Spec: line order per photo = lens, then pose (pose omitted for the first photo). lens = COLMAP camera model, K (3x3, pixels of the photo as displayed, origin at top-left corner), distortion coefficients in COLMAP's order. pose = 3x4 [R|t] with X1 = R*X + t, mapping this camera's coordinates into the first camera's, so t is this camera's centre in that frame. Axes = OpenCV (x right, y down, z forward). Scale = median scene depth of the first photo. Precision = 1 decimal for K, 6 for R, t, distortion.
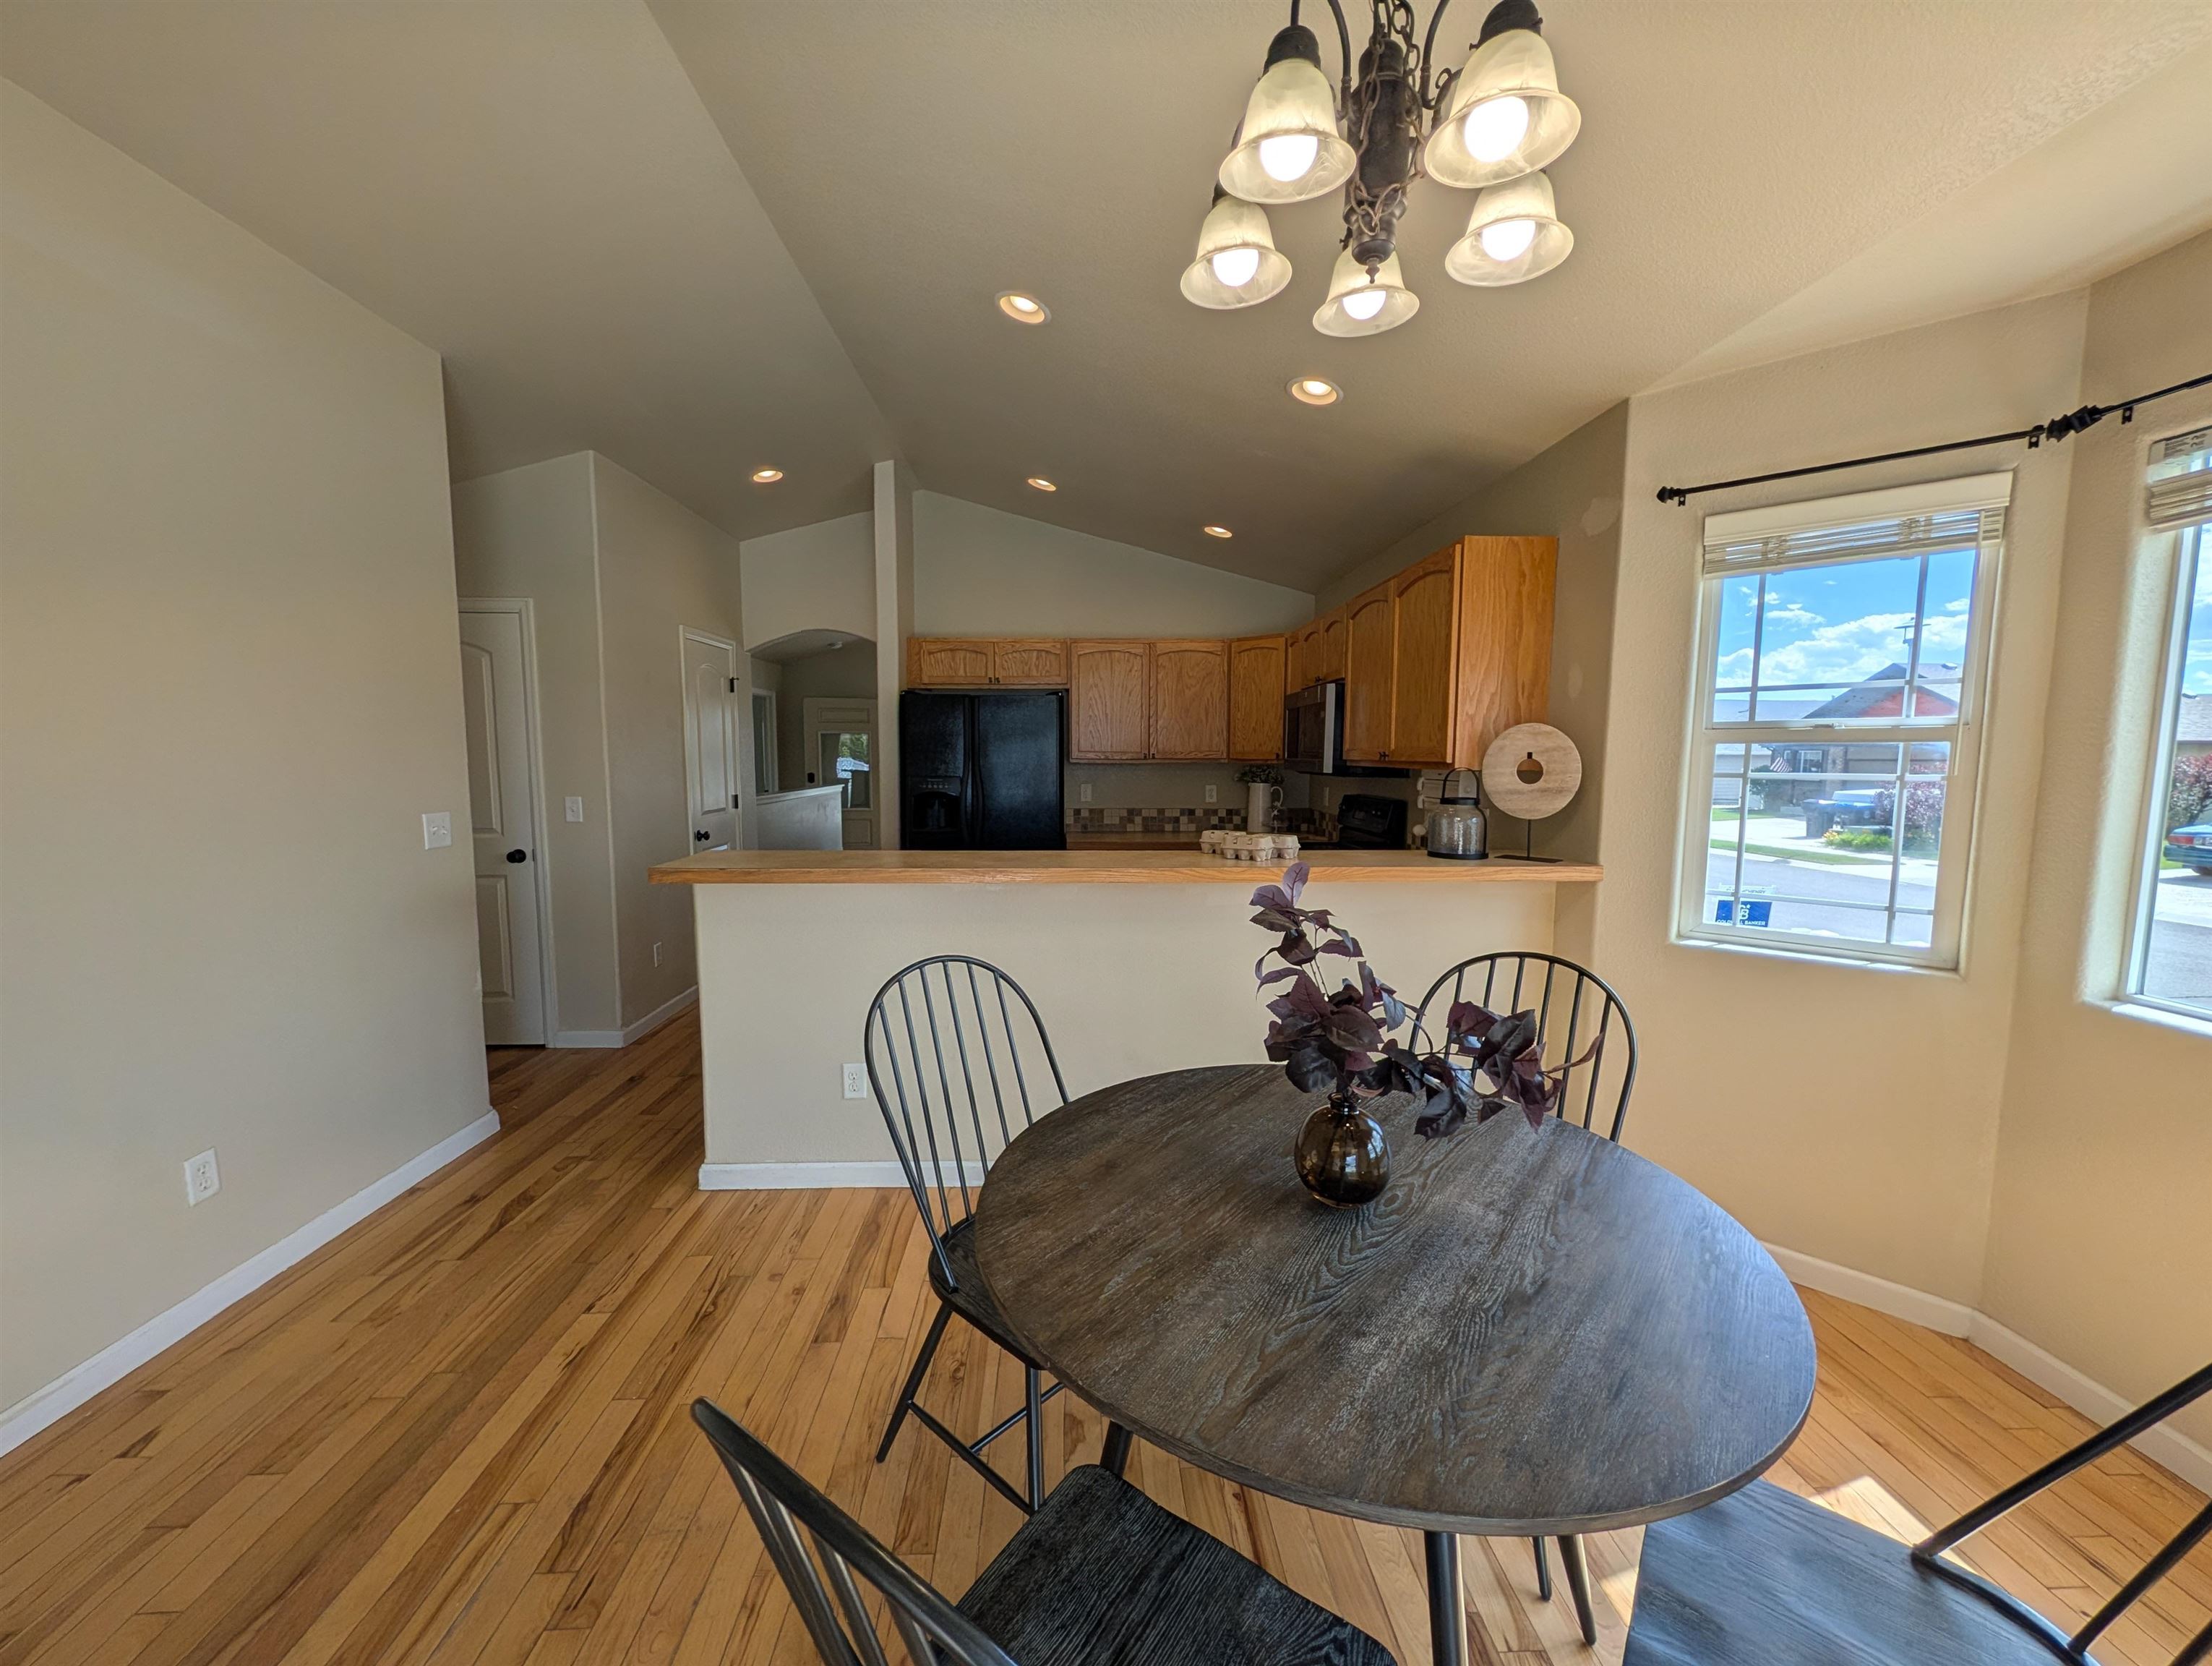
lens RADIAL K [[850.8, 0, 1099.7], [0, 850.8, 835.5], [0, 0, 1]] dist [0.000208, 0.000422]
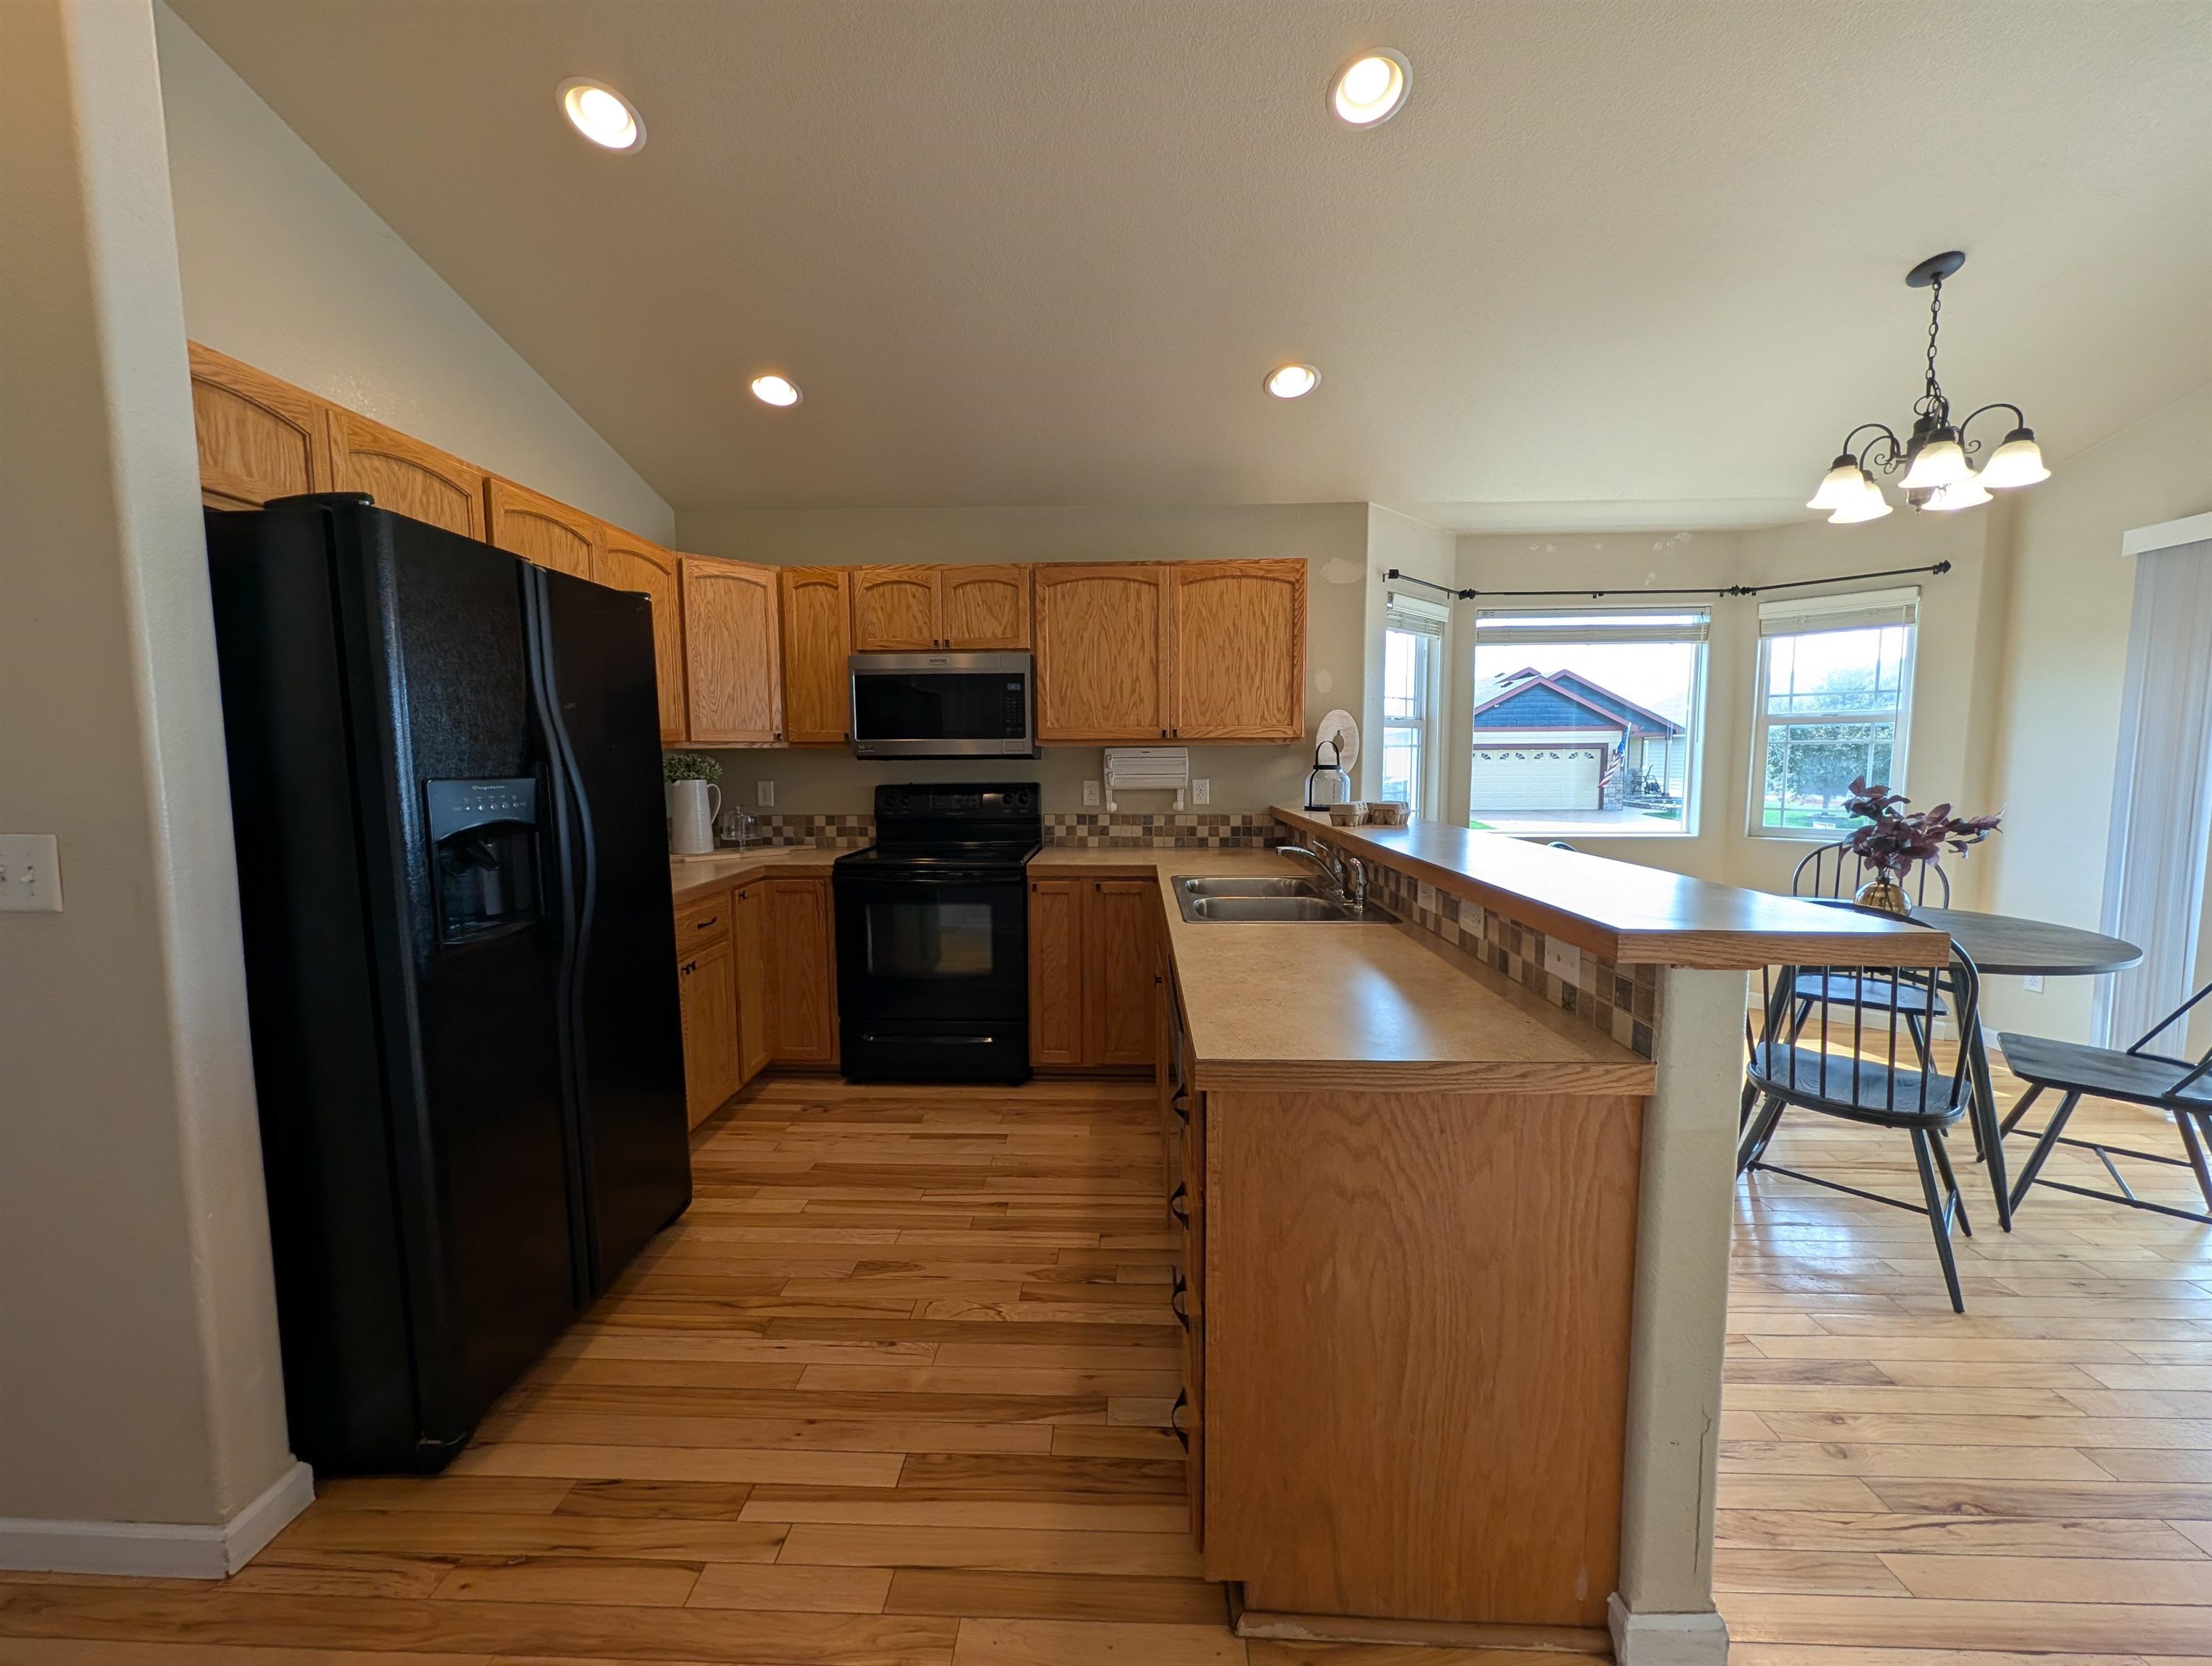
lens RADIAL K [[848.9, 0, 1096.3], [0, 848.9, 834.2], [0, 0, 1]] dist [-0.000178, -0.000053]
pose [[0.074755, -0.096829, 0.992490, -0.900142], [0.101754, 0.990820, 0.089002, -0.090921], [-0.991997, 0.094336, 0.083921, 1.259550]]
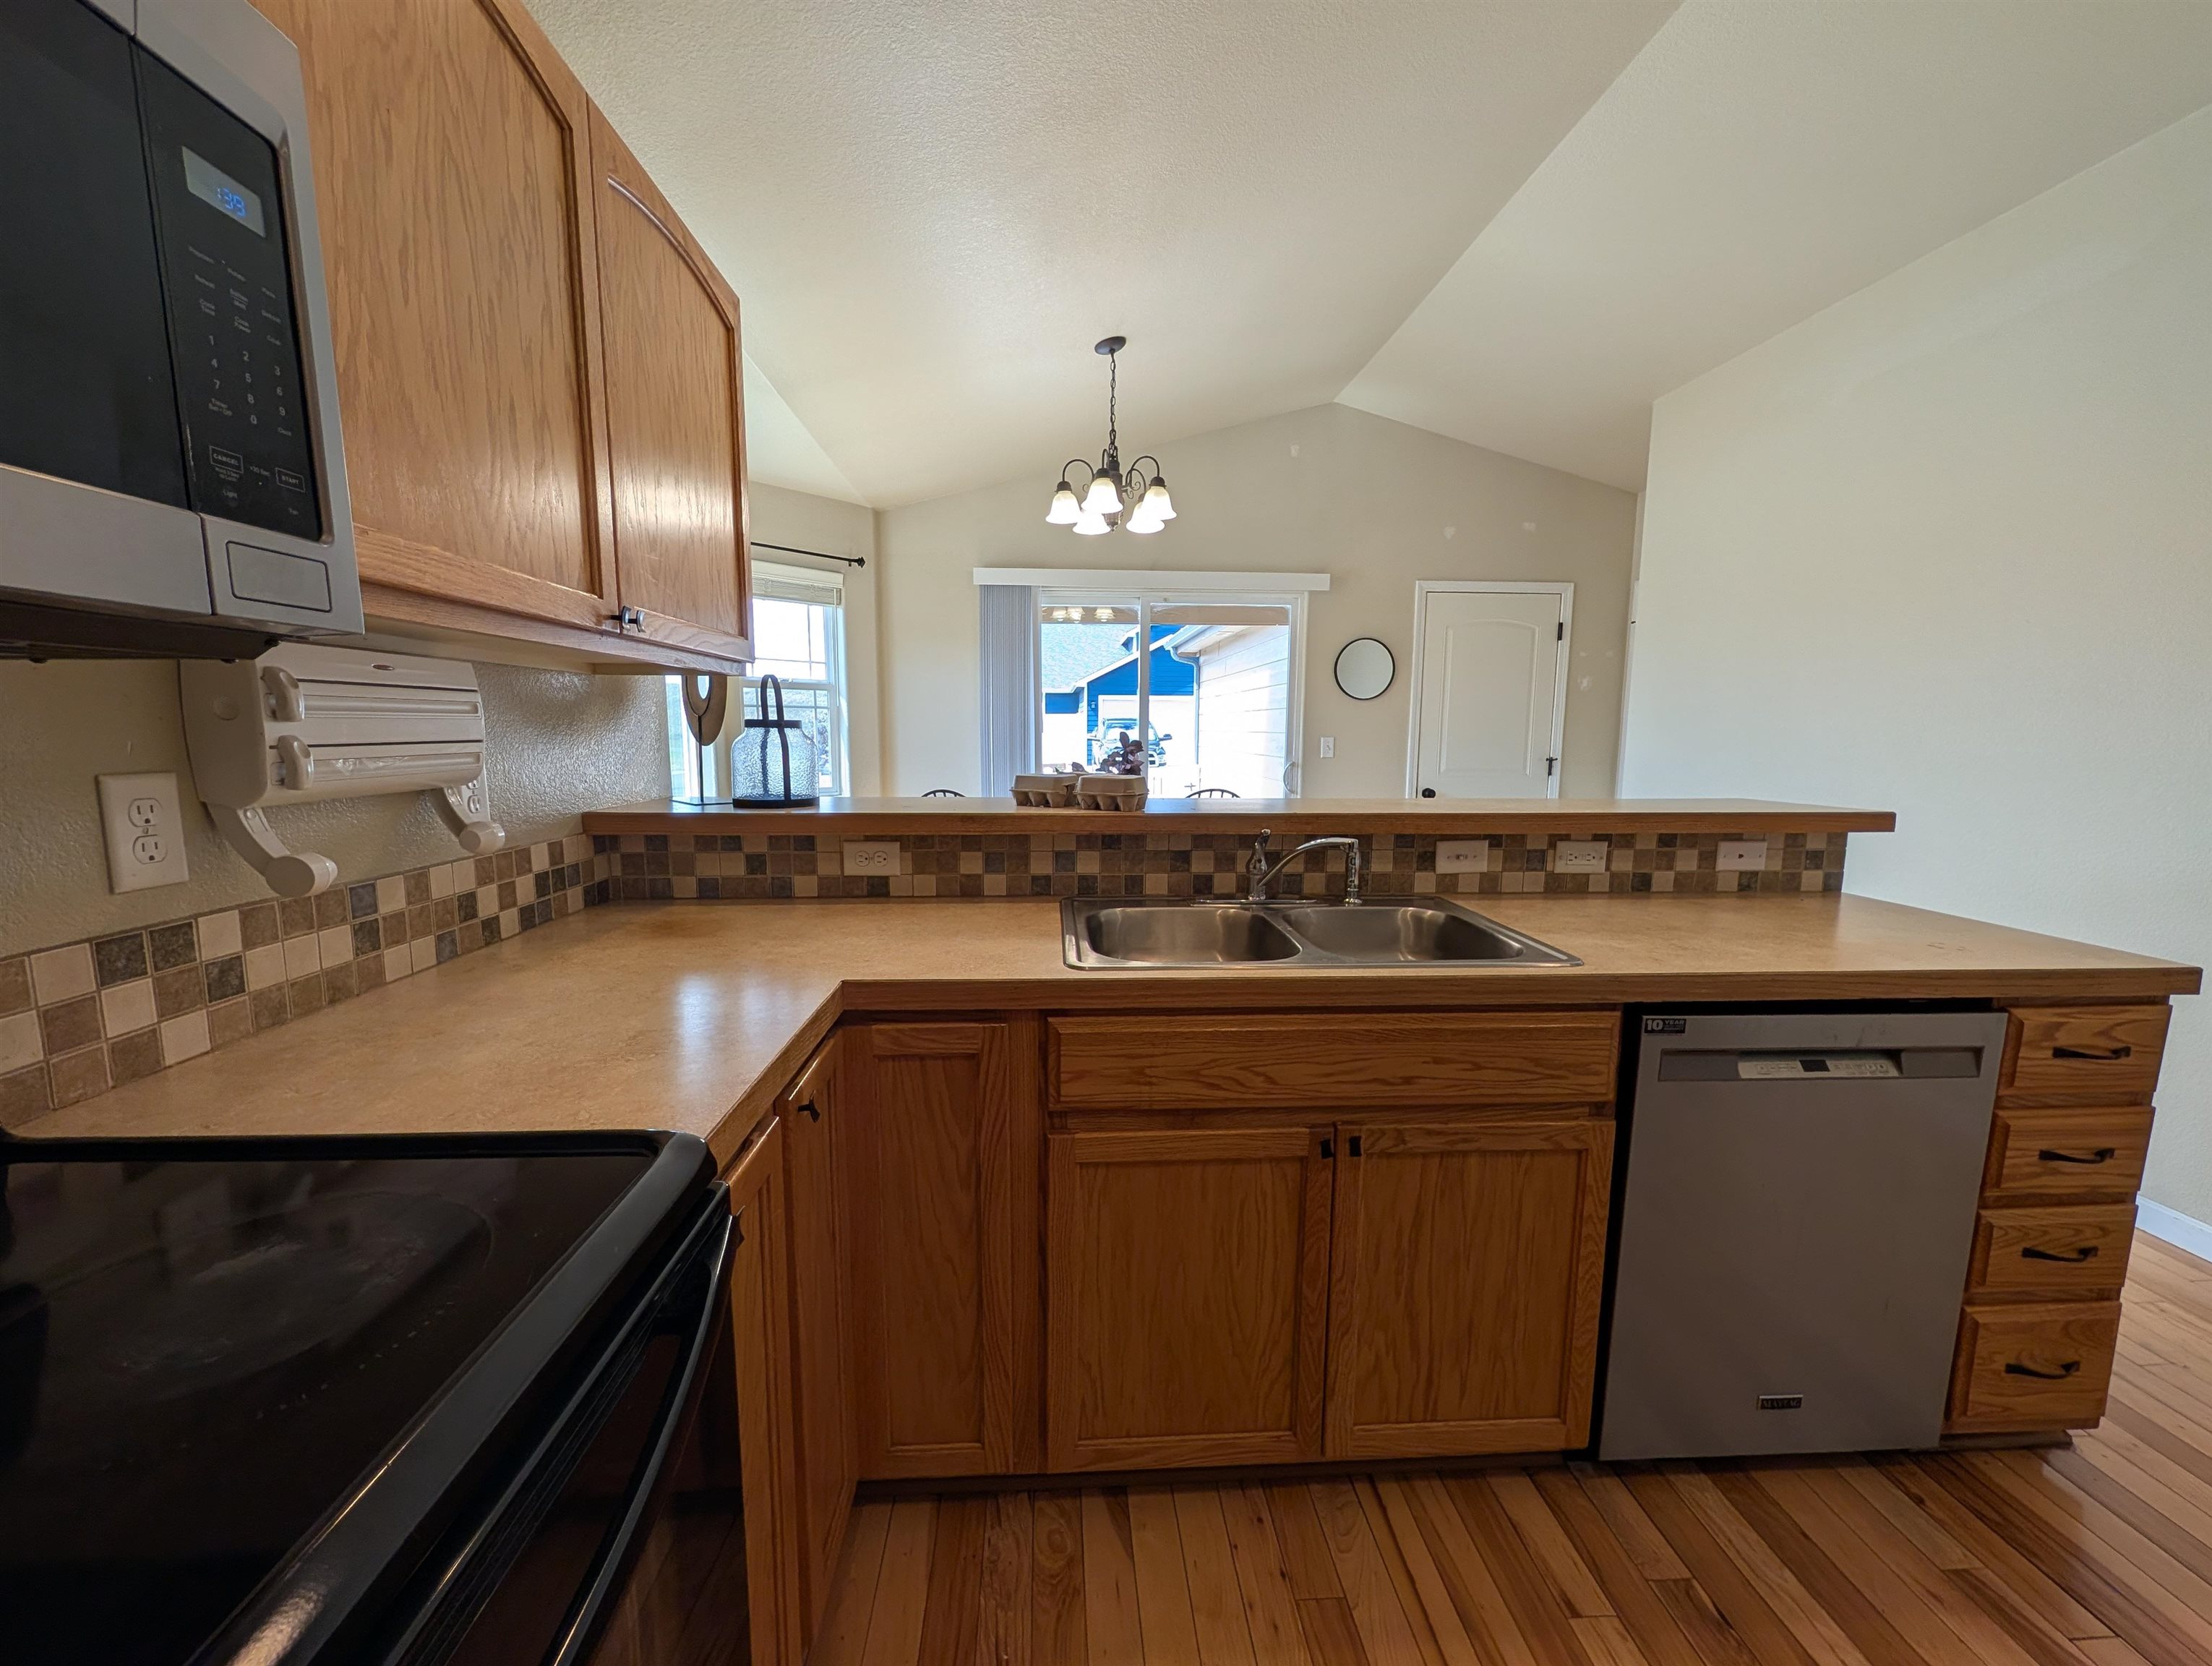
lens RADIAL K [[848.9, 0, 1096.3], [0, 848.9, 834.2], [0, 0, 1]] dist [-0.000178, -0.000053]
pose [[-0.999779, -0.007572, -0.019619, 0.176776], [-0.011684, 0.975679, 0.218891, -0.107242], [0.017484, 0.219072, -0.975552, 1.705135]]
